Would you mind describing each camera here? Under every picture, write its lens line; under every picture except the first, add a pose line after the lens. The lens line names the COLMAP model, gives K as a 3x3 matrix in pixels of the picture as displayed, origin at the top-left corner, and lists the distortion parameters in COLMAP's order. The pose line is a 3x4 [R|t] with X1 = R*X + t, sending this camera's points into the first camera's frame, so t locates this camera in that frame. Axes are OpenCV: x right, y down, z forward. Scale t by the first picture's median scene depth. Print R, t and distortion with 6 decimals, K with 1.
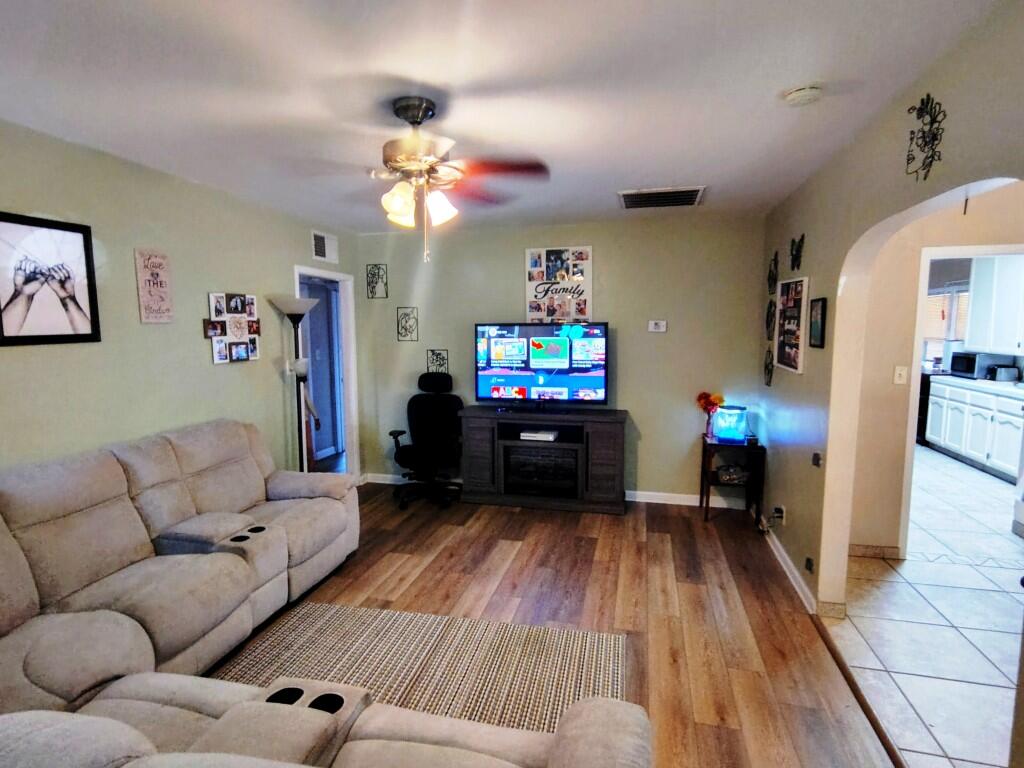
lens RADIAL K [[526.3, 0, 518.2], [0, 526.3, 383.0], [0, 0, 1]] dist [-0.002083, -0.000303]
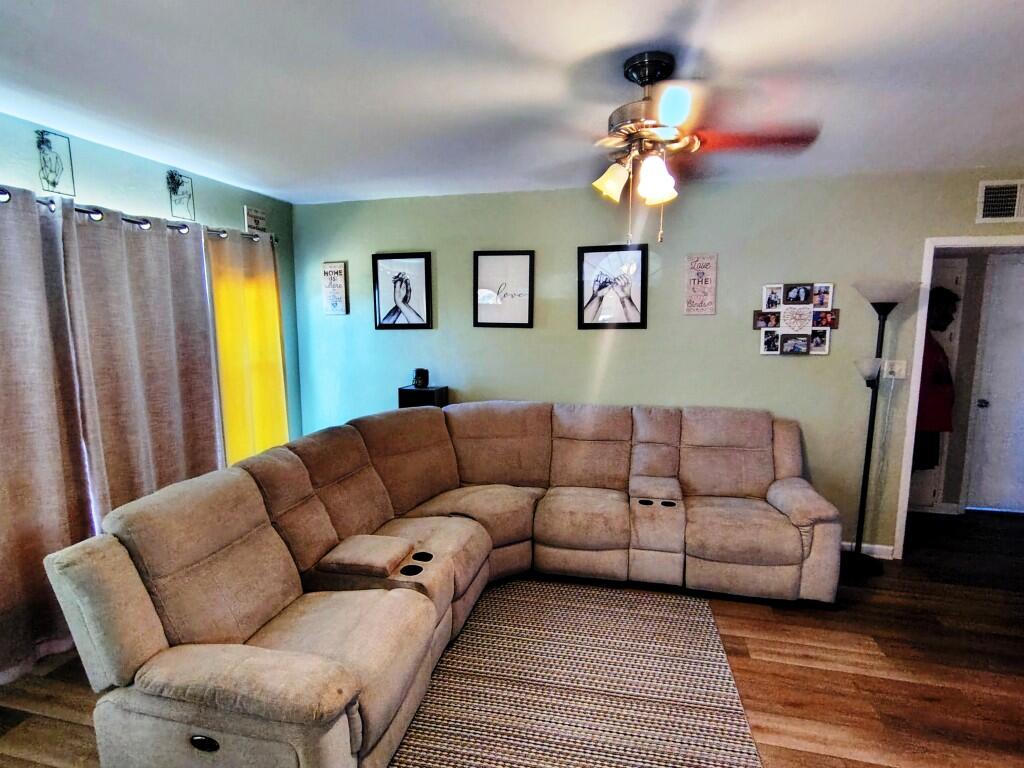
lens RADIAL K [[526.3, 0, 512.0], [0, 526.3, 389.2], [0, 0, 1]] dist [-0.002083, -0.000303]
pose [[0.014714, 0.138203, -0.990295, 0.444271], [-0.108235, 0.984803, 0.135828, -0.056862], [0.994016, 0.105186, 0.029449, 0.499452]]
